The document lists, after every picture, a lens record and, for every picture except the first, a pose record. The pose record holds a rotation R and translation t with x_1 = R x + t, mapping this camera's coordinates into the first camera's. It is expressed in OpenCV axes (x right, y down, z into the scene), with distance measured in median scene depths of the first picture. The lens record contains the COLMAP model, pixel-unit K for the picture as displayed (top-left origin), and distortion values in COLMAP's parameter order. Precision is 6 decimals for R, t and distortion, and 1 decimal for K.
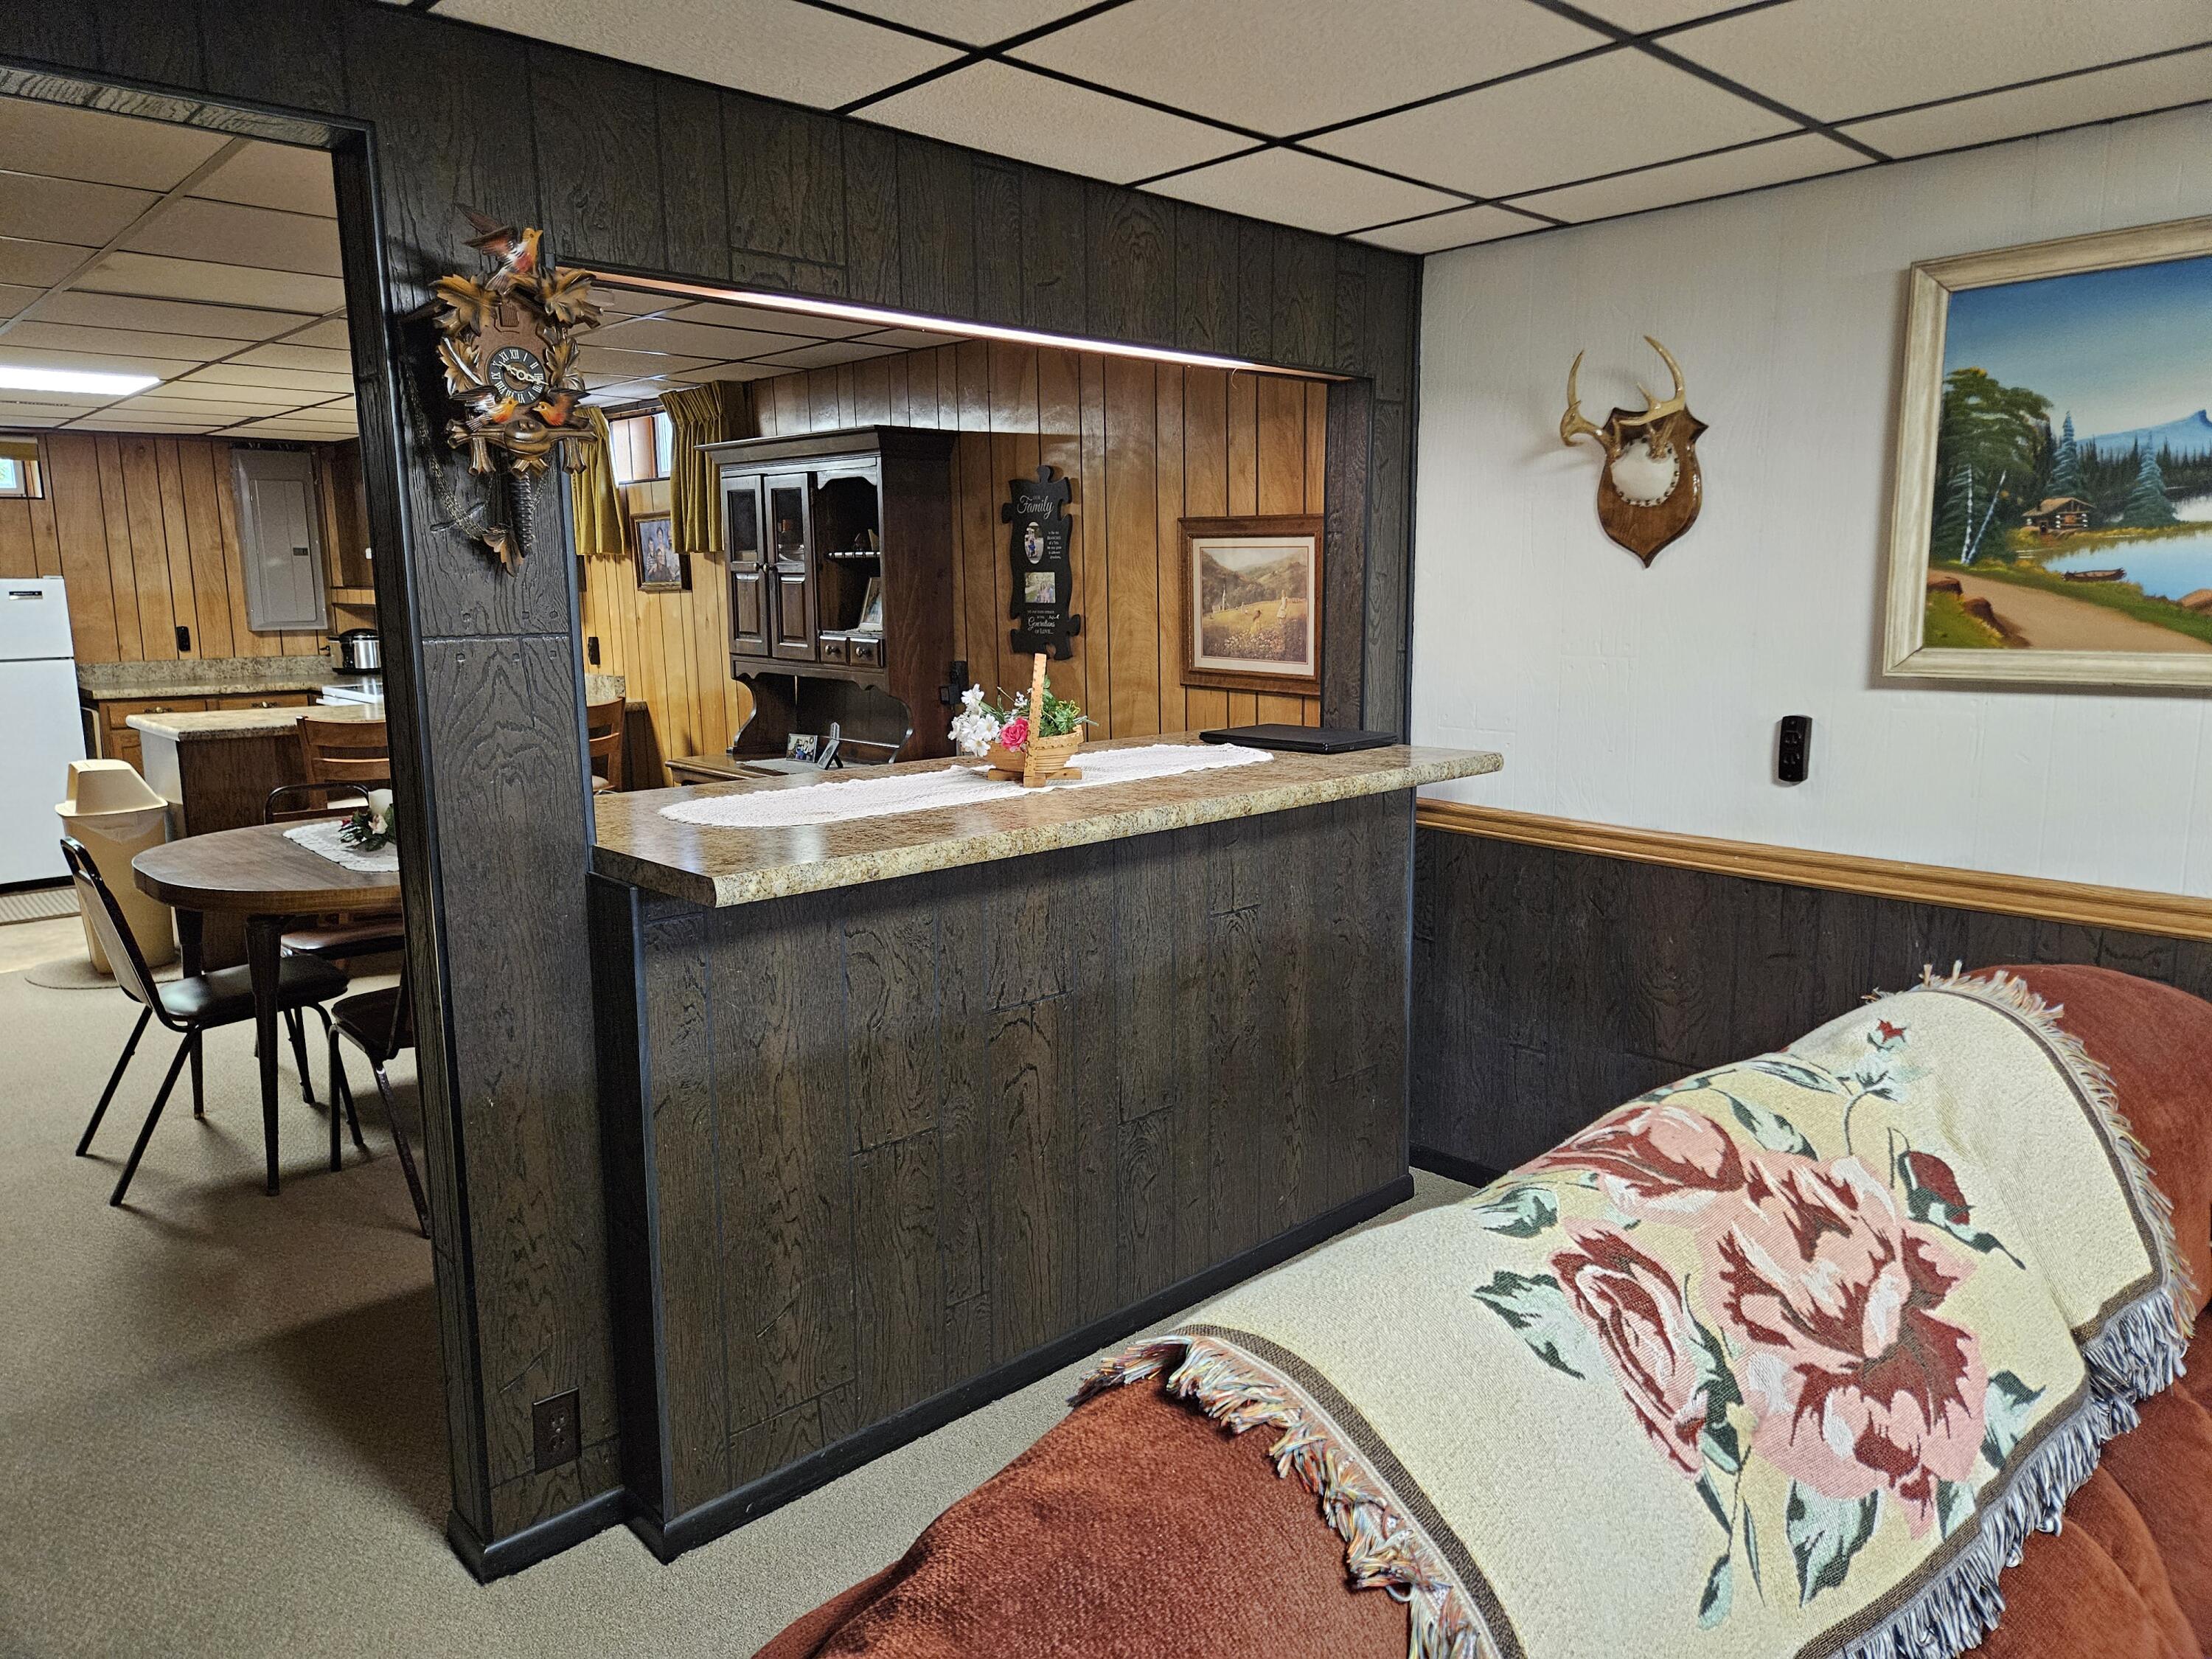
lens RADIAL K [[1486.0, 0, 1121.0], [0, 1486.0, 814.6], [0, 0, 1]] dist [0.084190, -0.069992]
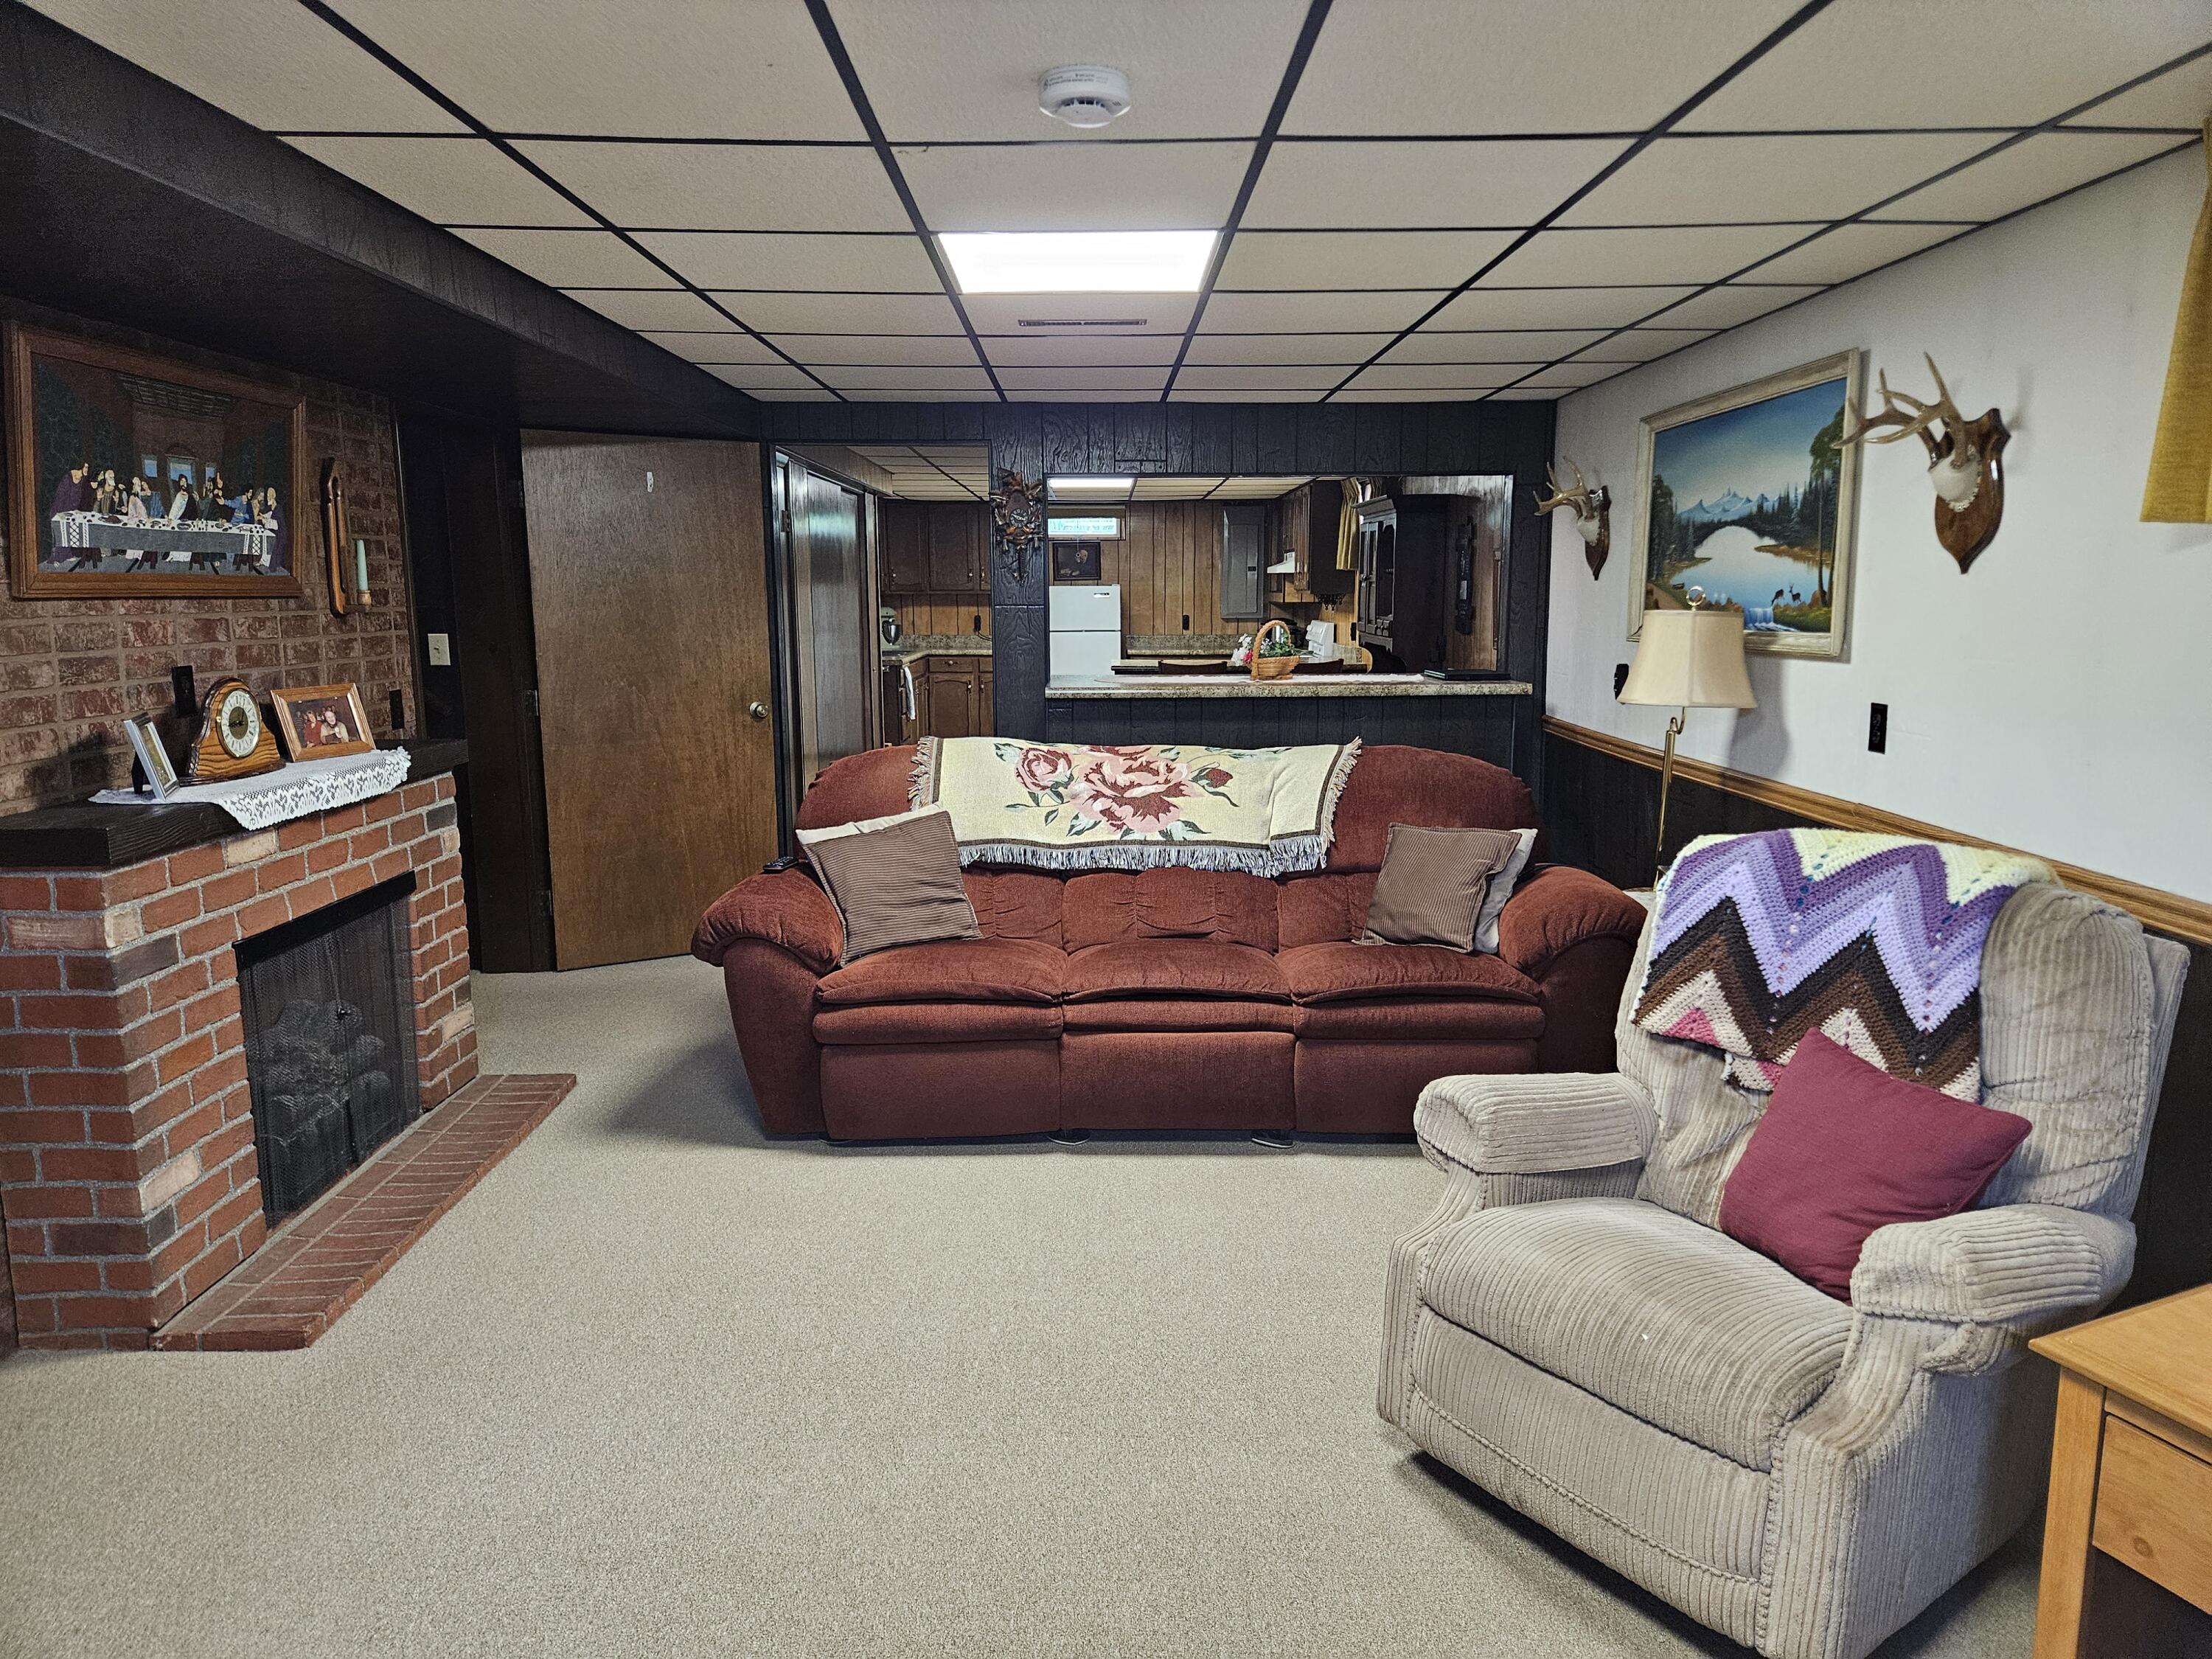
lens RADIAL K [[1486.0, 0, 1121.0], [0, 1486.0, 814.6], [0, 0, 1]] dist [0.084190, -0.069992]
pose [[0.741023, 0.107486, -0.662821, 0.541023], [-0.109991, 0.993202, 0.038093, 0.049280], [0.662410, 0.044677, 0.747808, -0.321557]]
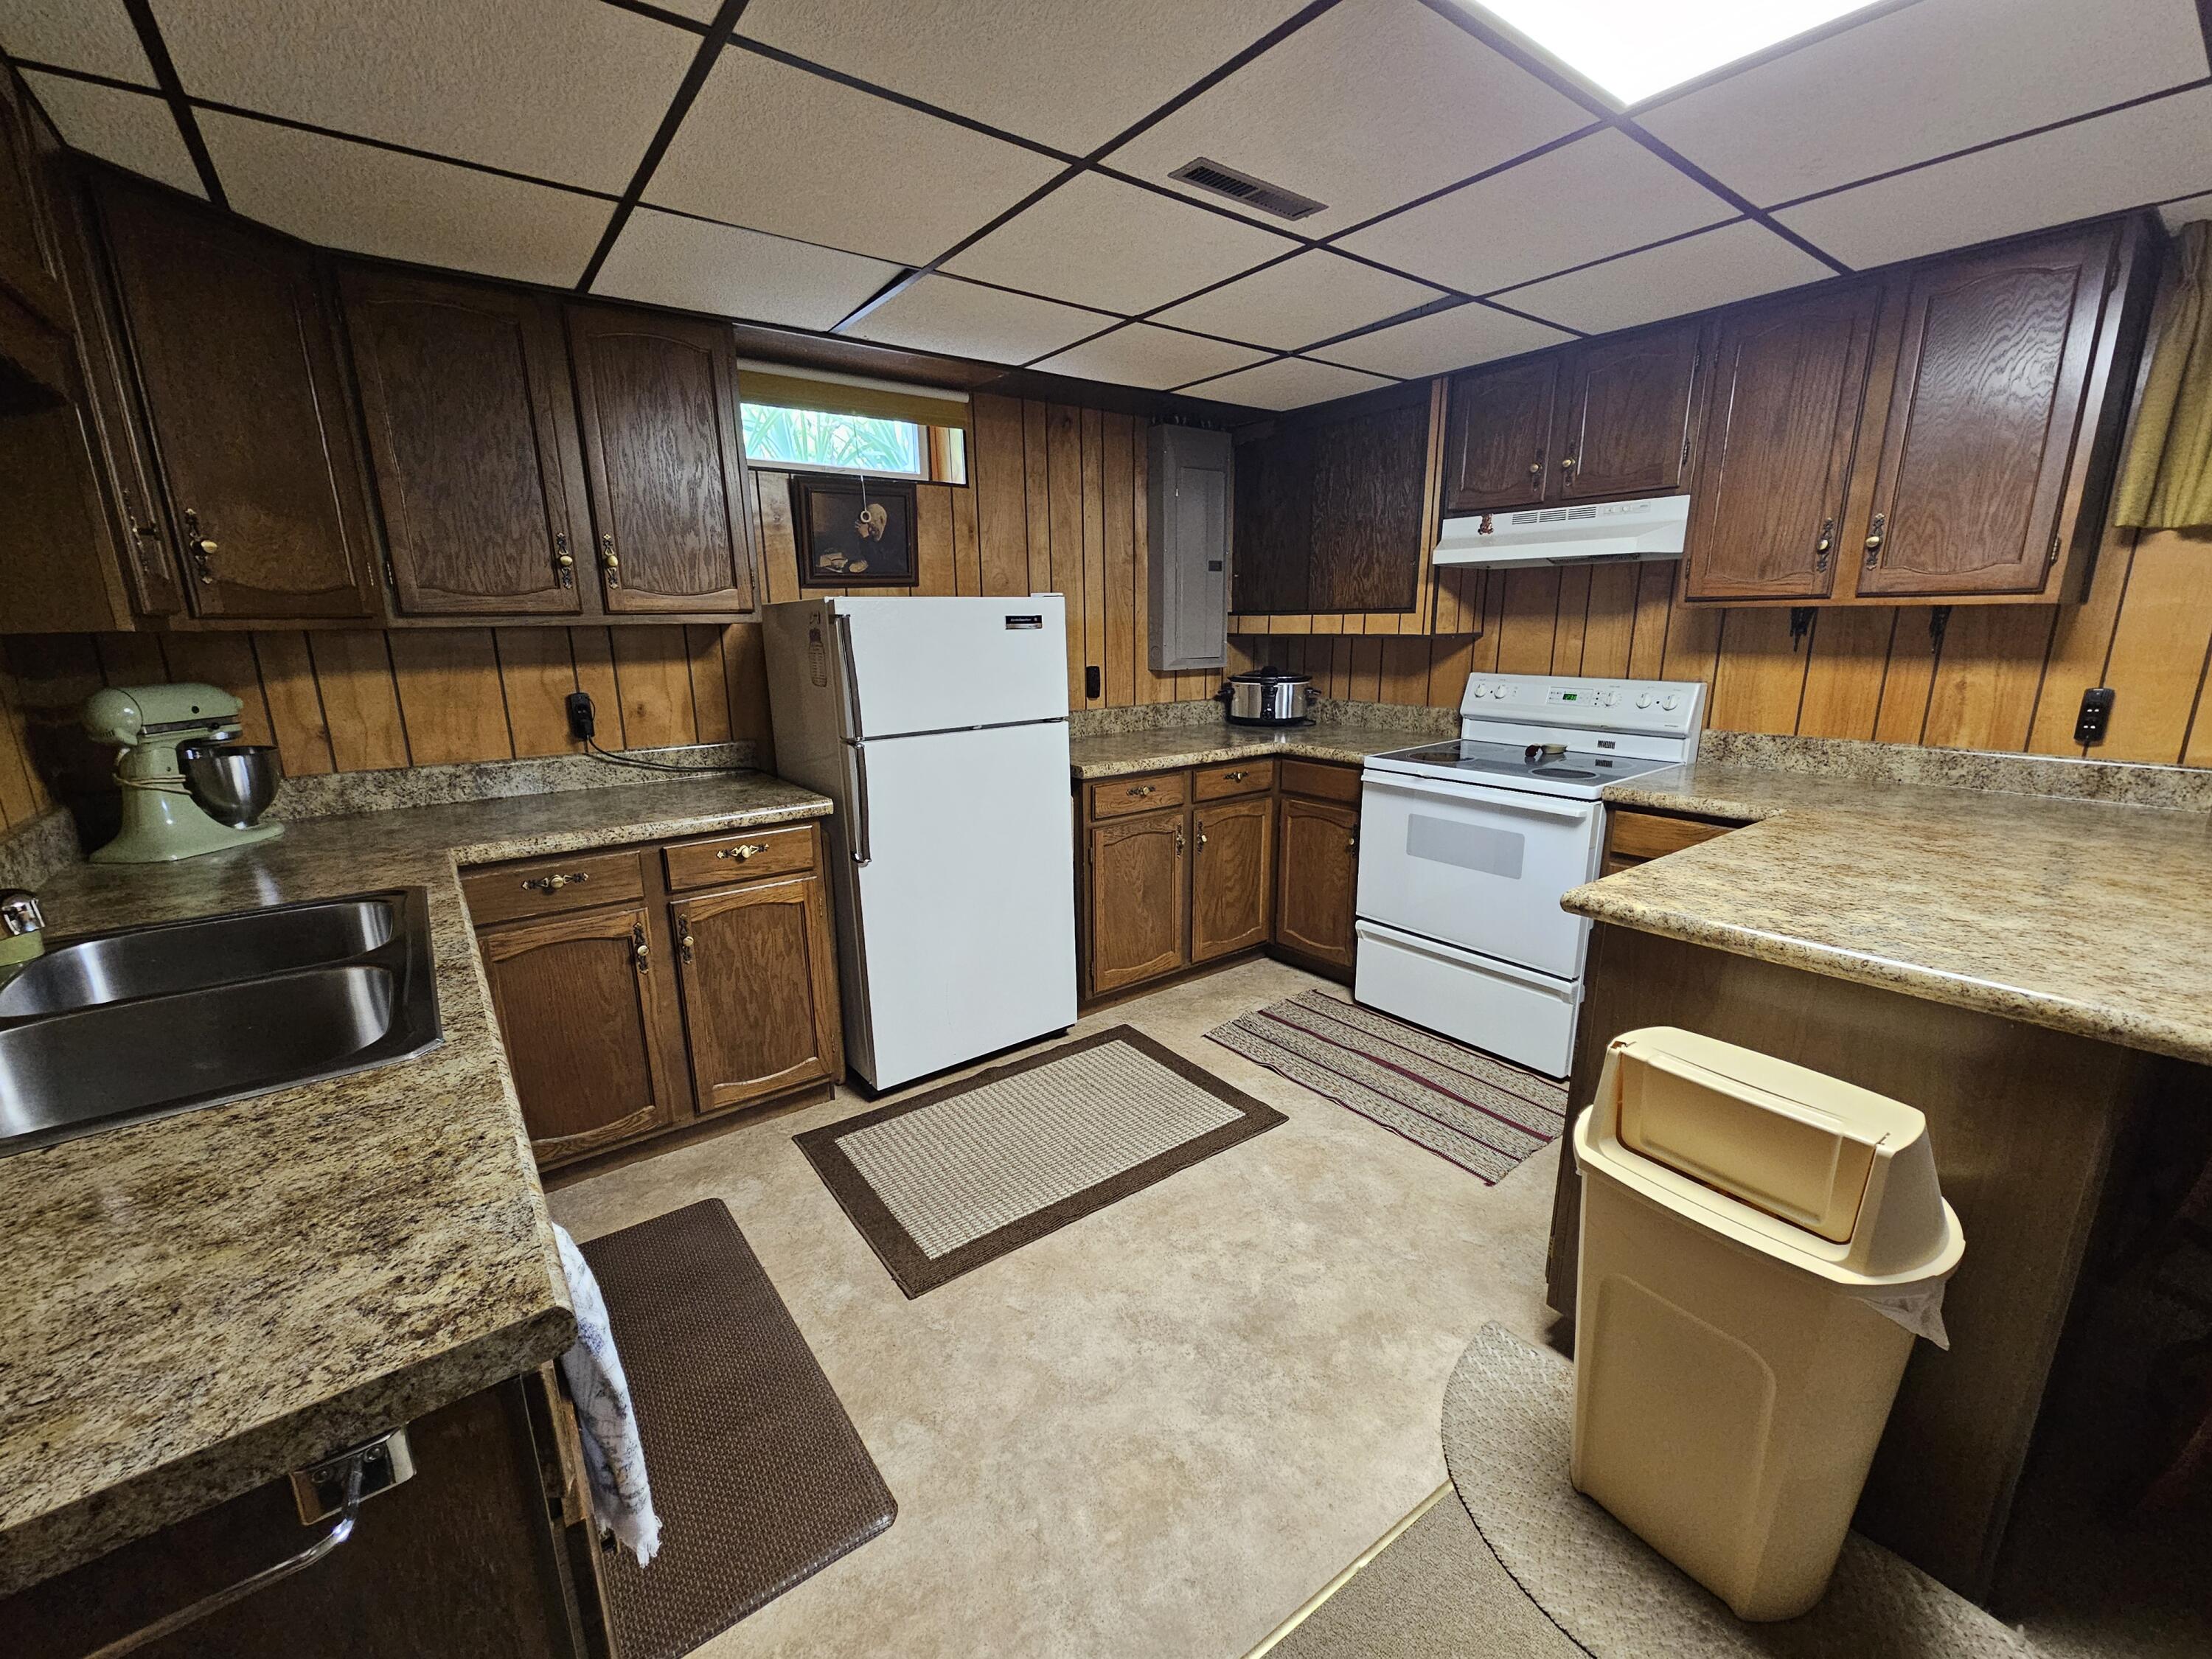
lens RADIAL K [[911.9, 0, 1096.0], [0, 911.9, 839.0], [0, 0, 1]] dist [-0.000985, 0.000021]
pose [[0.994411, 0.019466, -0.103763, -0.704700], [-0.011339, 0.996862, 0.078348, -0.091135], [0.104963, -0.076734, 0.991511, 0.672426]]
